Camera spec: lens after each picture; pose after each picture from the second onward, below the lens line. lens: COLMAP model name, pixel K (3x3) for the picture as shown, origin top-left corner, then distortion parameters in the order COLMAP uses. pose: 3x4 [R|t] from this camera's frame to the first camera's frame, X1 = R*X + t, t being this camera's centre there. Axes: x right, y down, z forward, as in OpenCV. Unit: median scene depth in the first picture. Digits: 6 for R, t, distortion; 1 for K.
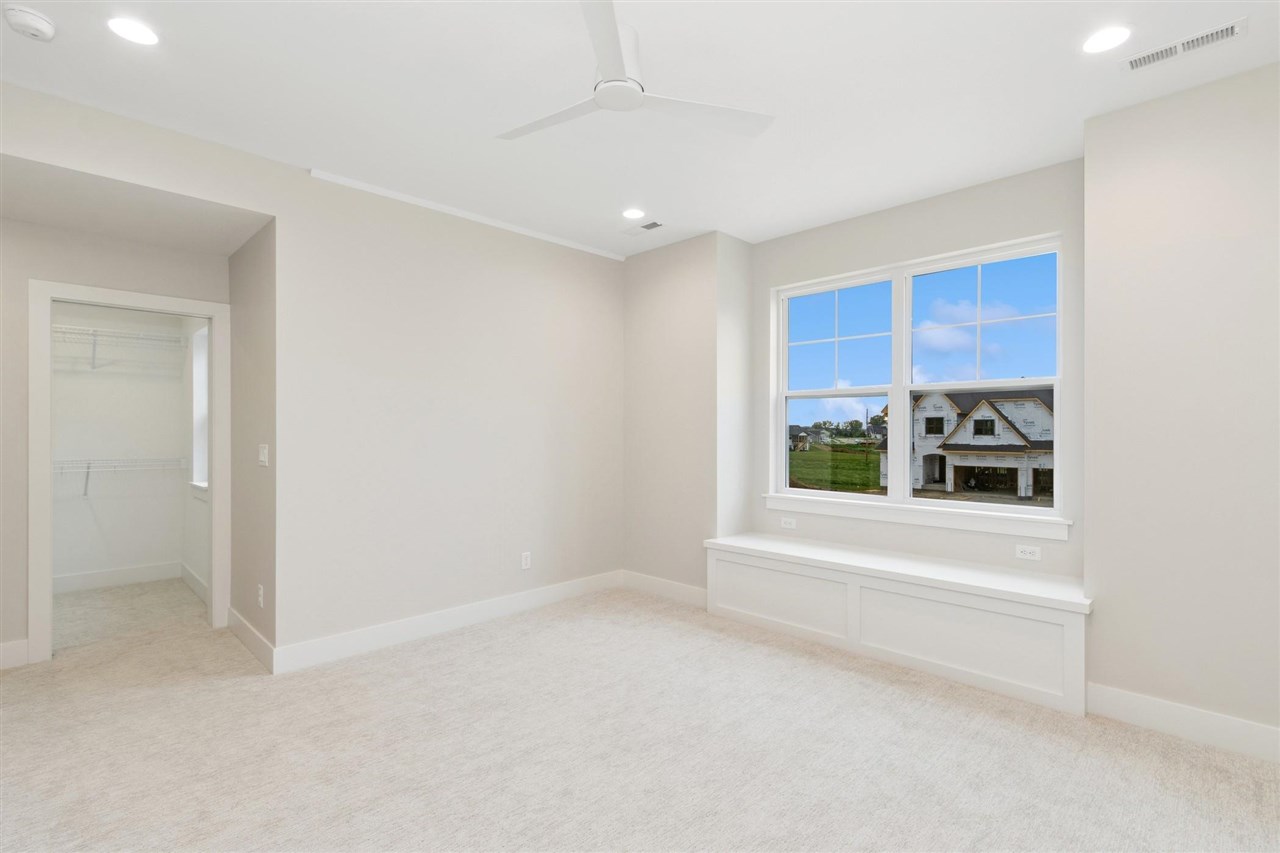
lens RADIAL K [[598.3, 0, 637.2], [0, 598.3, 433.2], [0, 0, 1]] dist [0.001067, 0.000125]
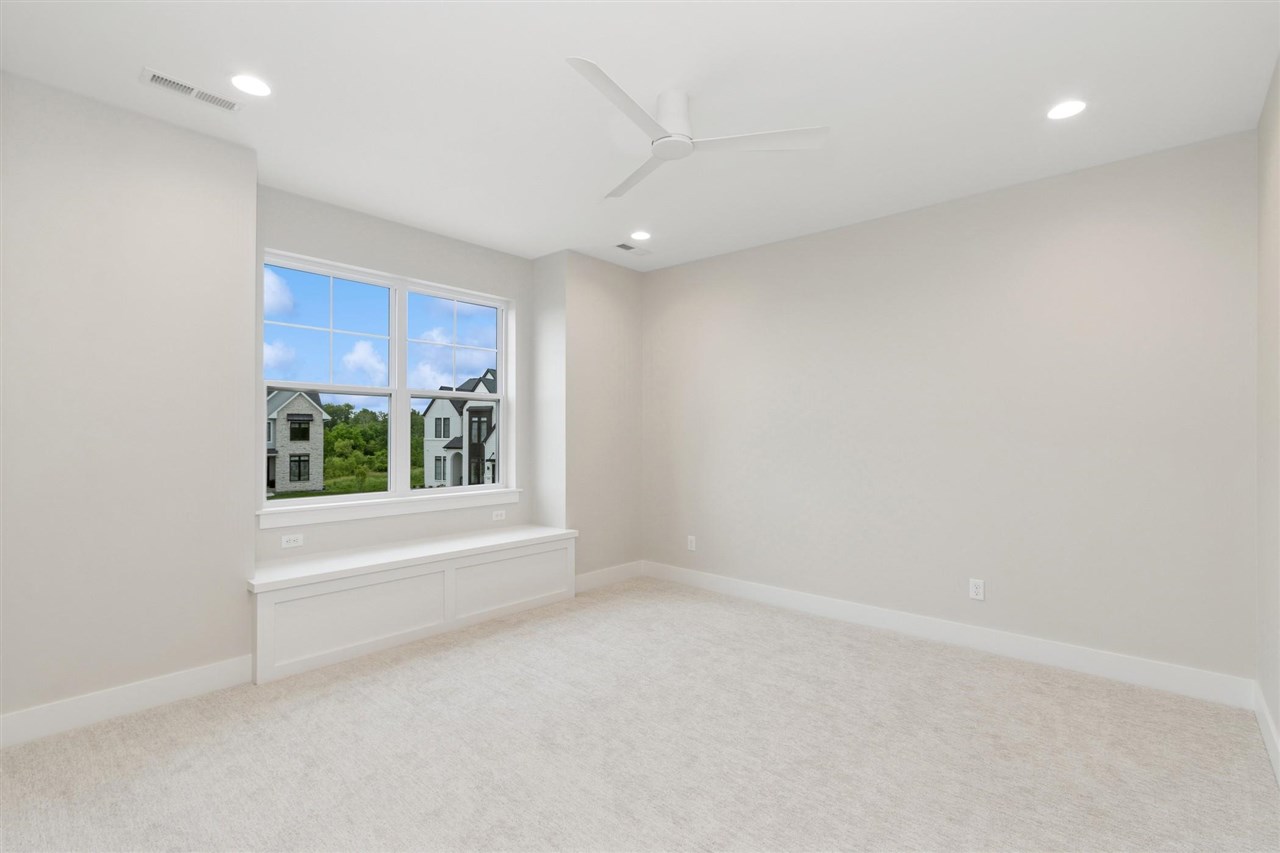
lens RADIAL K [[598.3, 0, 637.1], [0, 598.3, 424.3], [0, 0, 1]] dist [0.001067, 0.000125]
pose [[-0.078381, 0.017312, 0.996773, -0.680466], [0.002998, 0.999849, -0.017130, 0.005931], [-0.996919, 0.001646, -0.078421, 0.659159]]
